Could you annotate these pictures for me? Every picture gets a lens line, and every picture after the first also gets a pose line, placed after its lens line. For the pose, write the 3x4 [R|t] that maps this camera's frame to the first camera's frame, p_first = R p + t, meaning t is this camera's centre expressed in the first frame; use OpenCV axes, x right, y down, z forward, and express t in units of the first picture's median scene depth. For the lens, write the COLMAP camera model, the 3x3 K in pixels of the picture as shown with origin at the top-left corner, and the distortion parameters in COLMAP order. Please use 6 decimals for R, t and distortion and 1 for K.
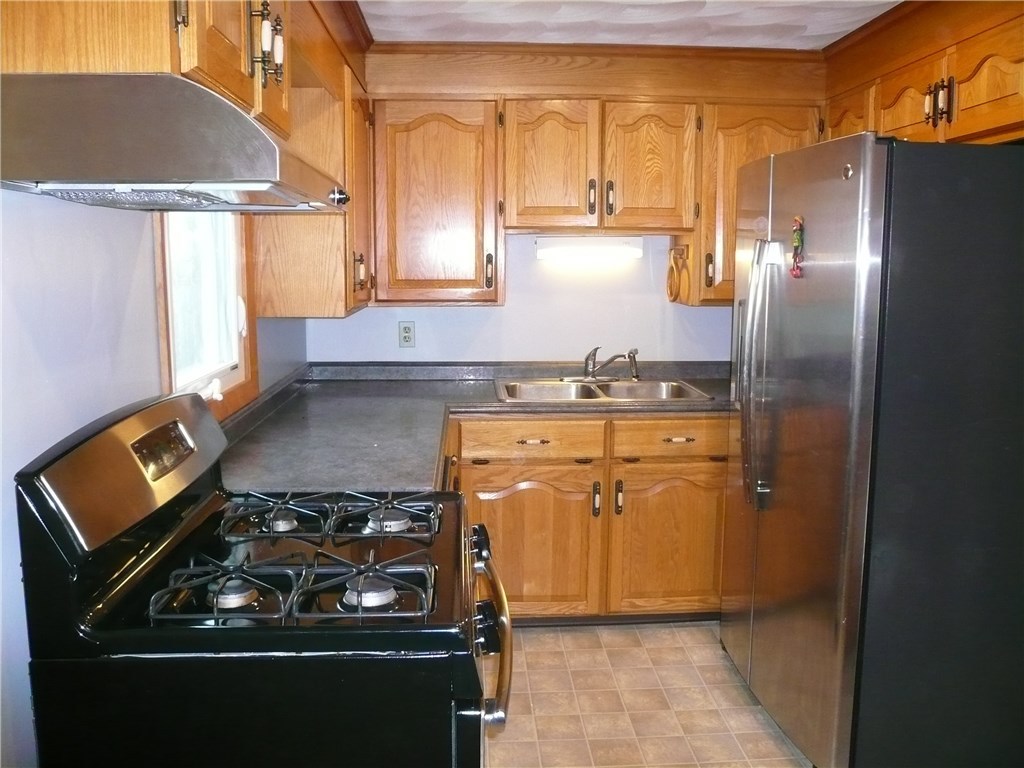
lens RADIAL K [[860.5, 0, 515.5], [0, 860.5, 382.0], [0, 0, 1]] dist [-0.109810, 0.087283]
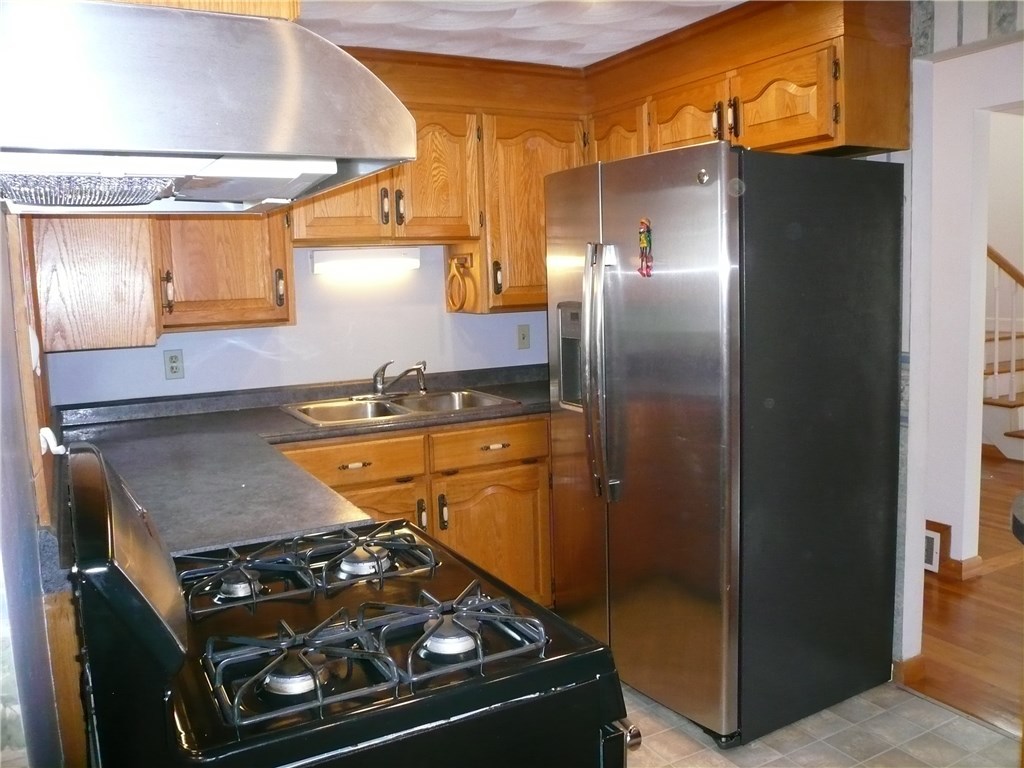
lens RADIAL K [[860.5, 0, 514.6], [0, 860.5, 384.2], [0, 0, 1]] dist [-0.109810, 0.087283]
pose [[0.904480, -0.083319, 0.418299, -0.200840], [0.091924, 0.995766, -0.000424, -0.002635], [-0.416492, 0.038835, 0.908310, 0.072695]]
